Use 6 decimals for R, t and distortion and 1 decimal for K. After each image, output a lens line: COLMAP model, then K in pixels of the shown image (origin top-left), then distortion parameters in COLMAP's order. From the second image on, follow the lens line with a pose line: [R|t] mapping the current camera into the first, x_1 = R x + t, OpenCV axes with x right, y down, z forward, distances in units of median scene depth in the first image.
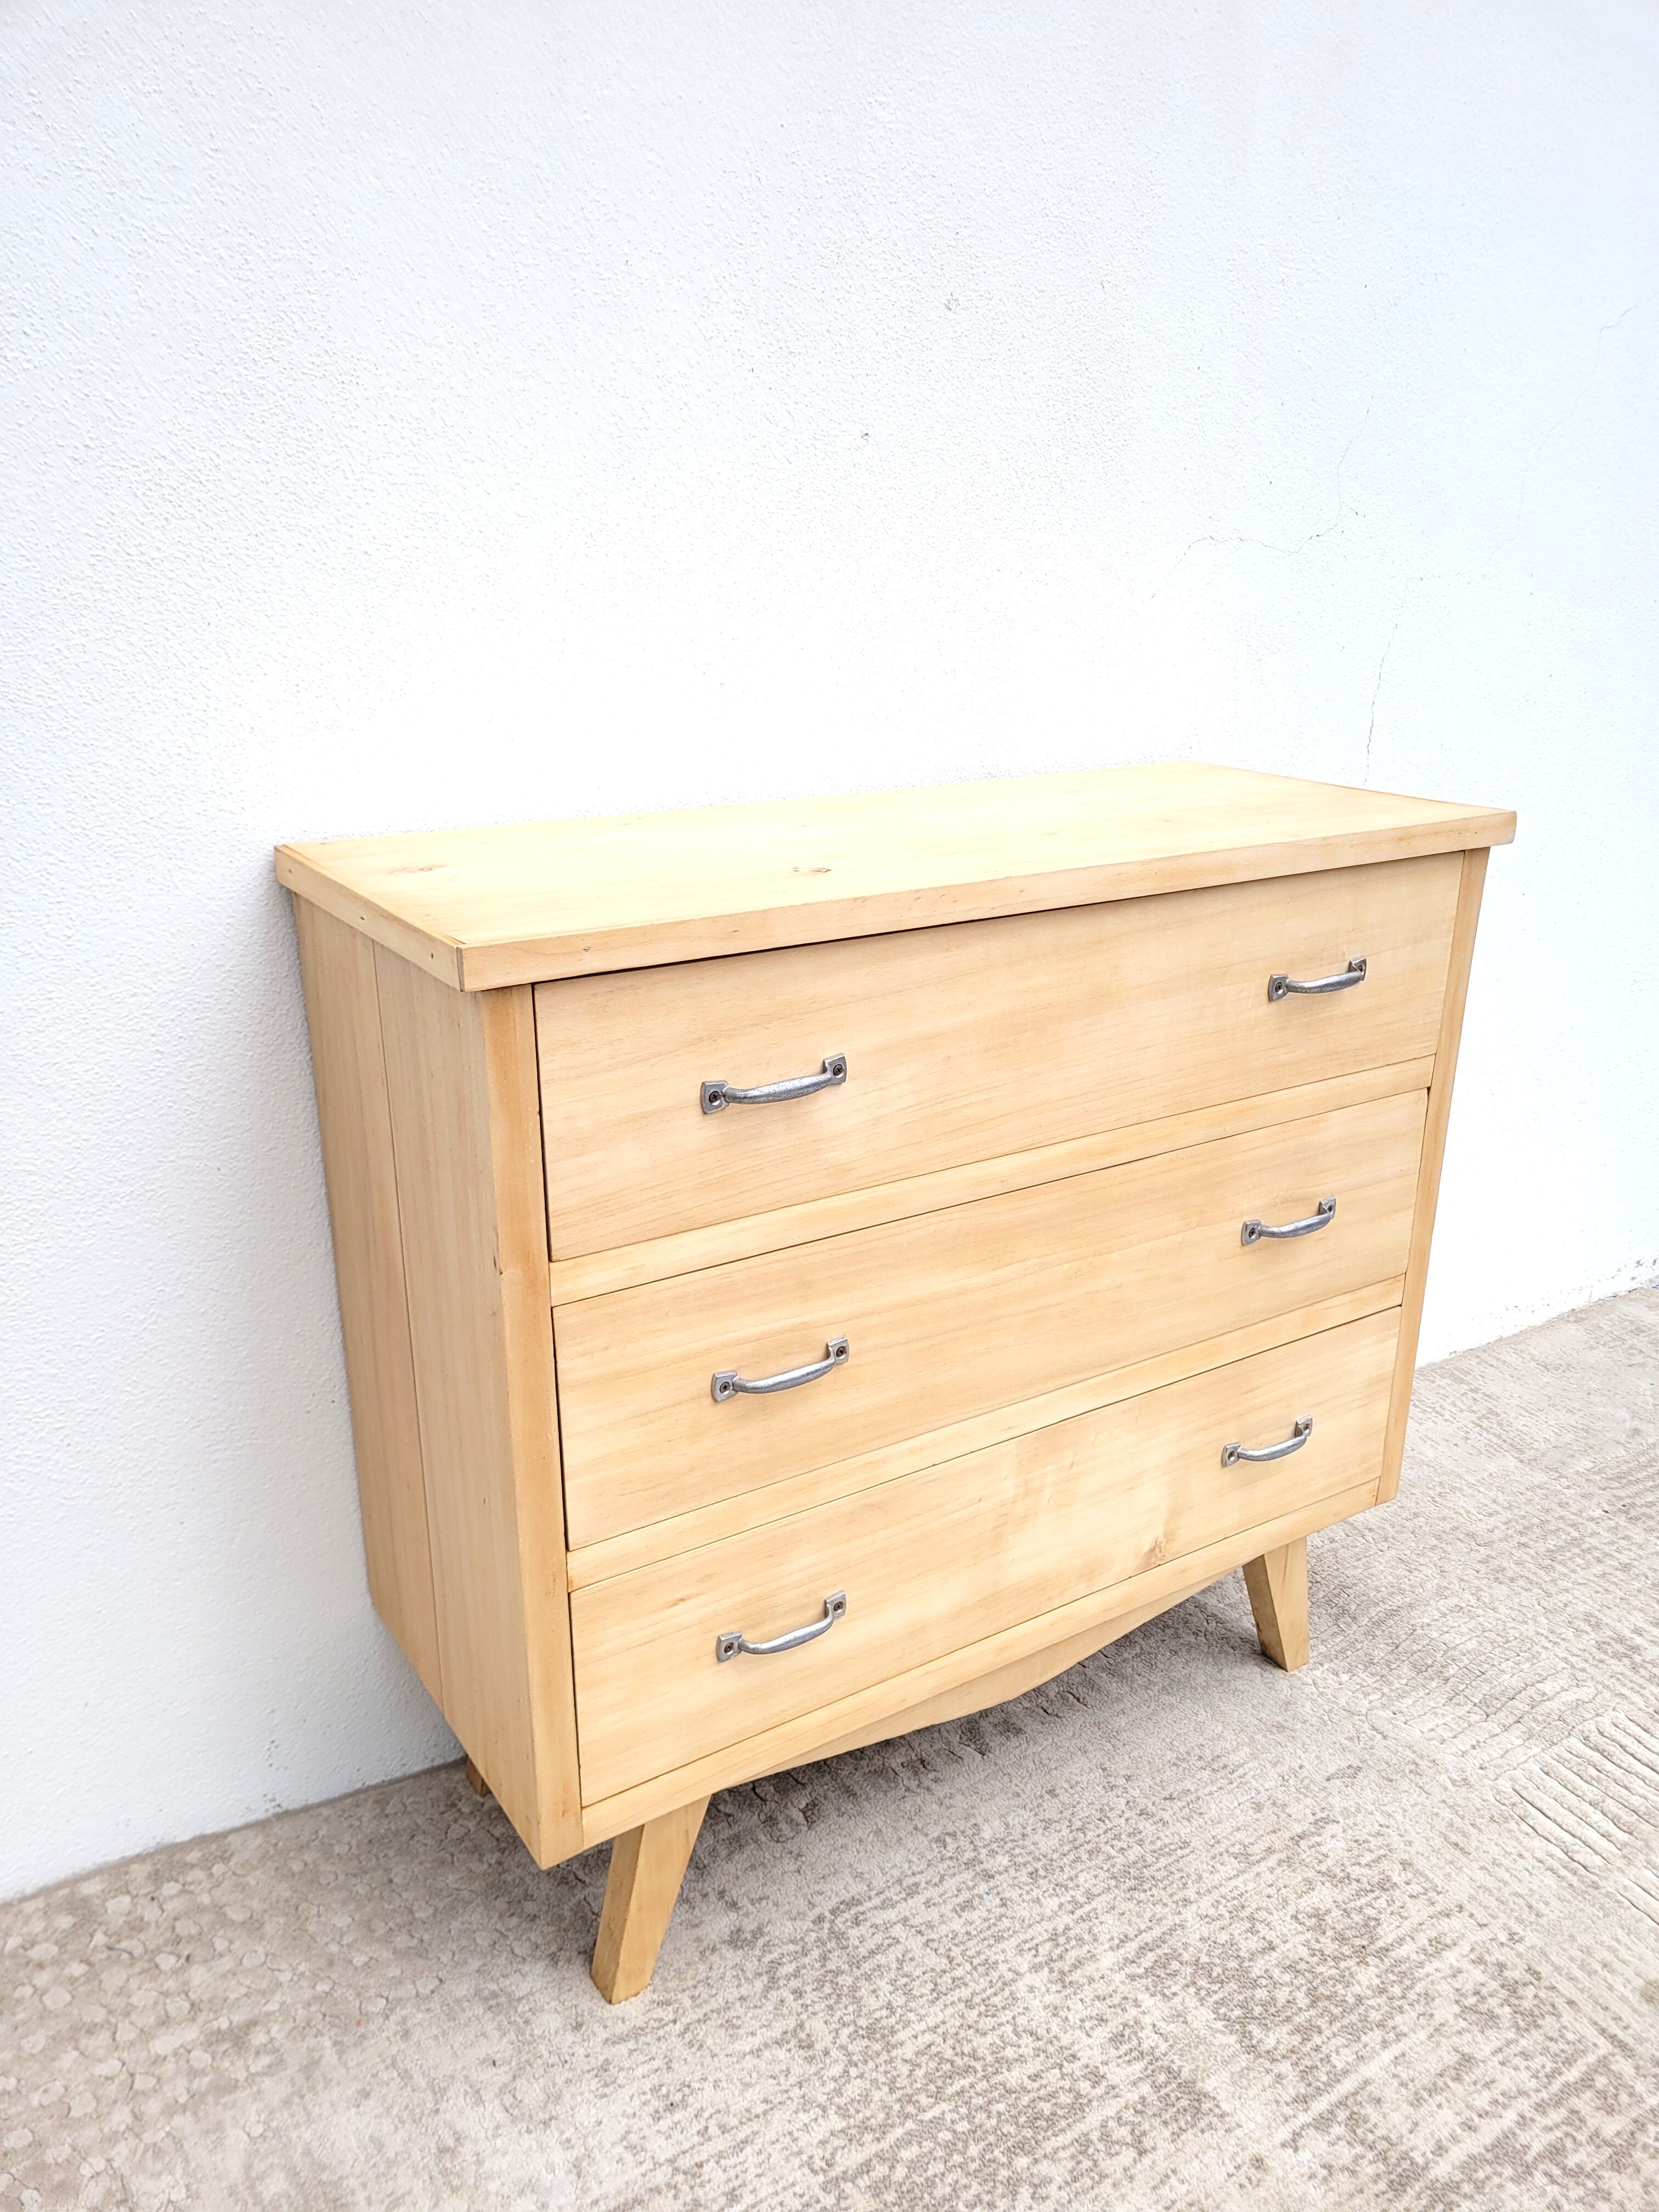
lens RADIAL K [[1667.9, 0, 851.0], [0, 1667.9, 1127.5], [0, 0, 1]] dist [0.050865, -0.047630]
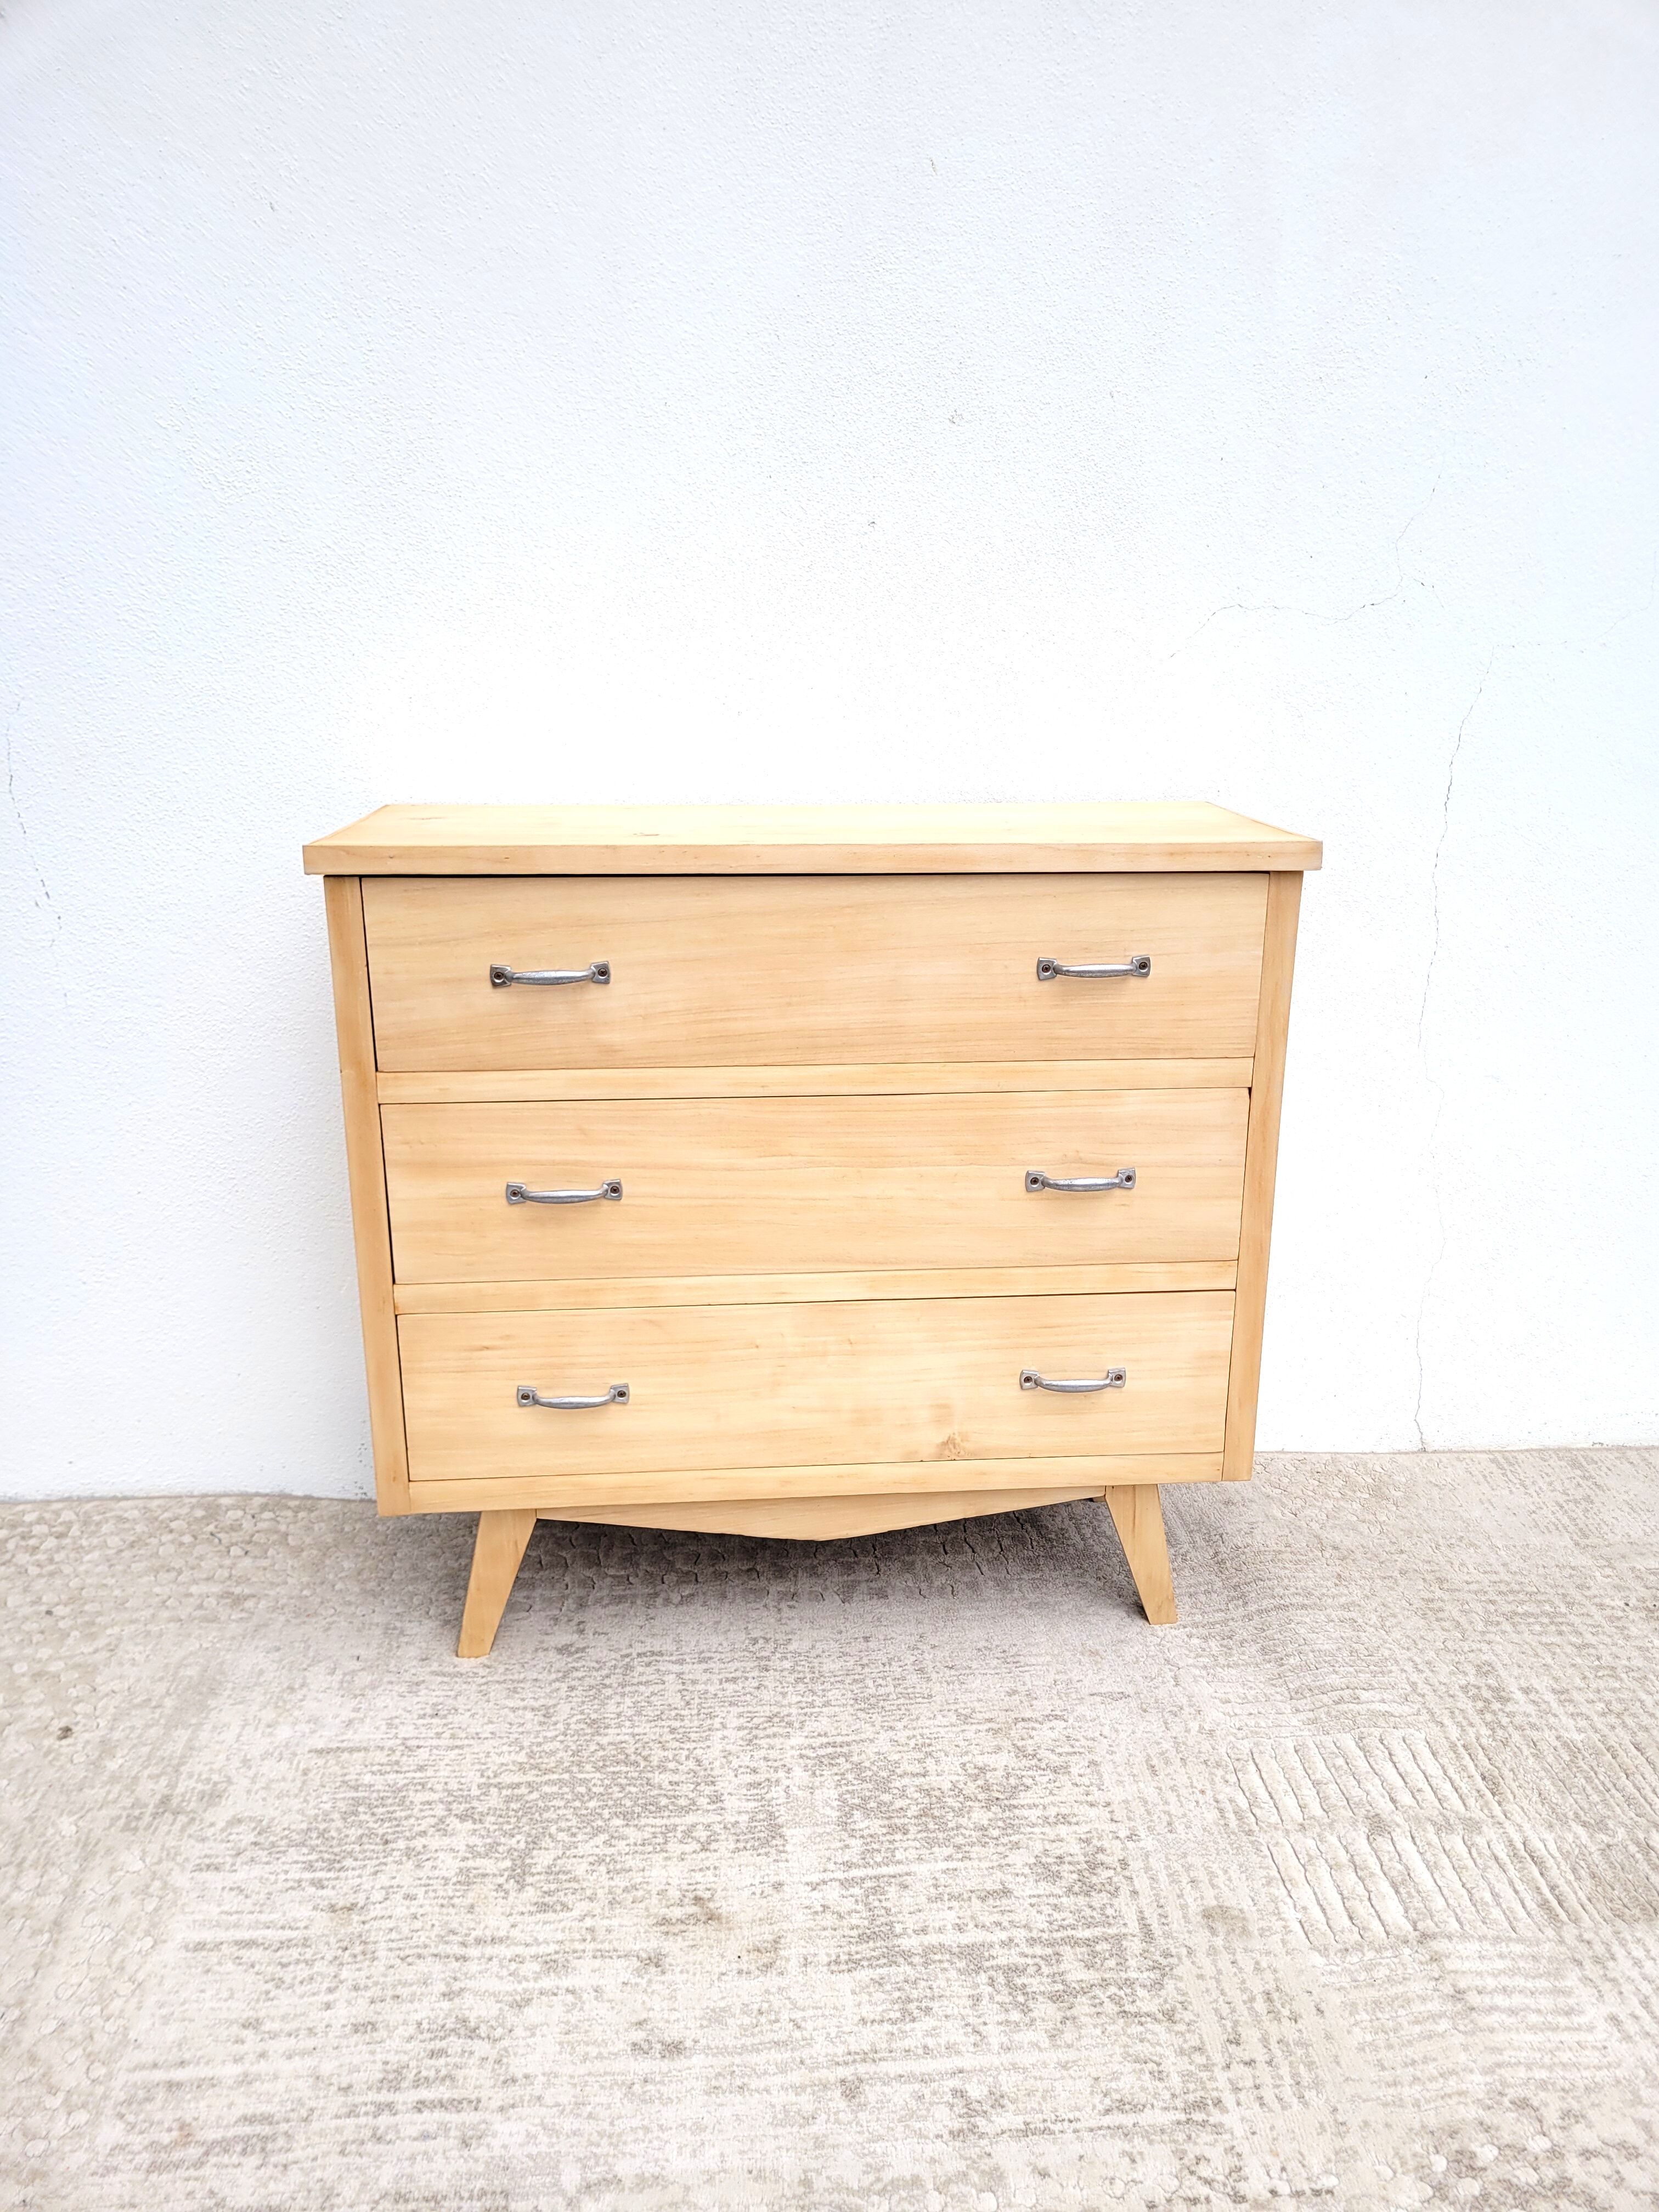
lens RADIAL K [[1658.8, 0, 872.5], [0, 1658.8, 1133.1], [0, 0, 1]] dist [0.037944, -0.006263]
pose [[0.887536, 0.133250, -0.441049, 0.696291], [-0.157860, 0.987271, -0.019390, 0.075492], [0.432851, 0.086833, 0.897274, -0.102230]]
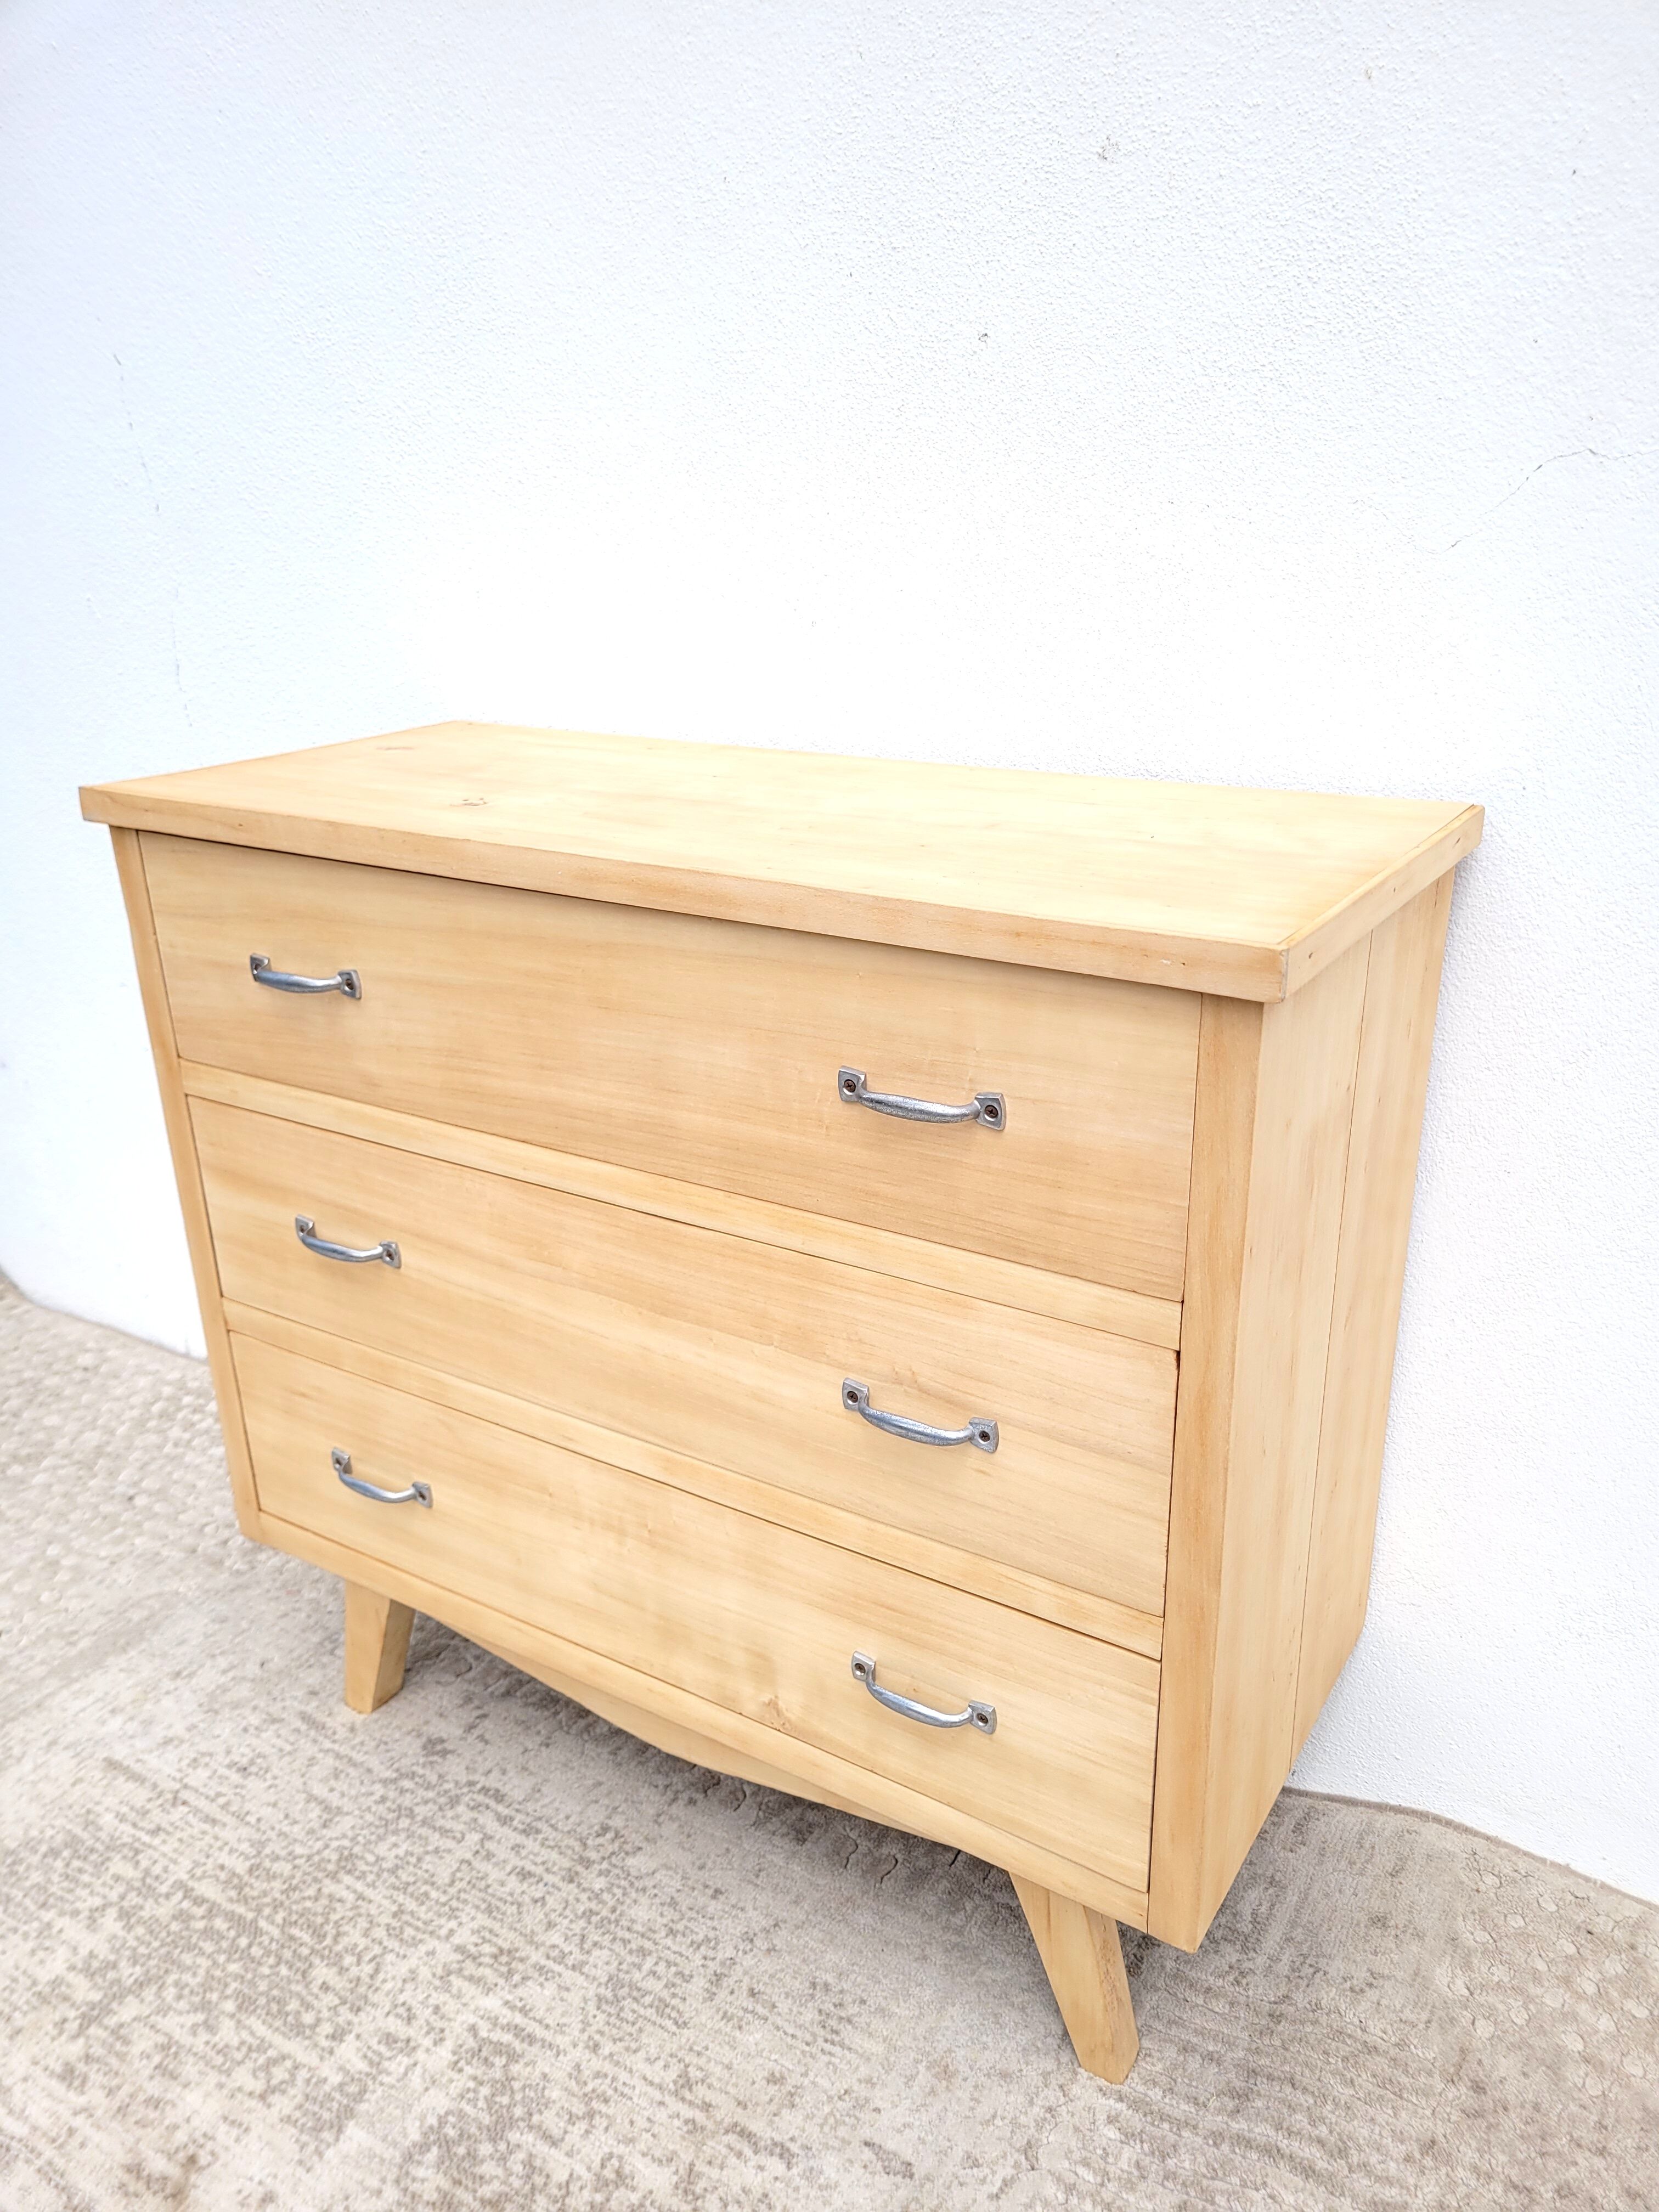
lens RADIAL K [[1668.5, 0, 866.0], [0, 1668.5, 1131.8], [0, 0, 1]] dist [0.050602, -0.050999]
pose [[0.438562, 0.327408, -0.836939, 0.899912], [-0.286733, 0.933581, 0.214964, -0.229661], [0.851732, 0.145703, 0.503313, 0.652917]]
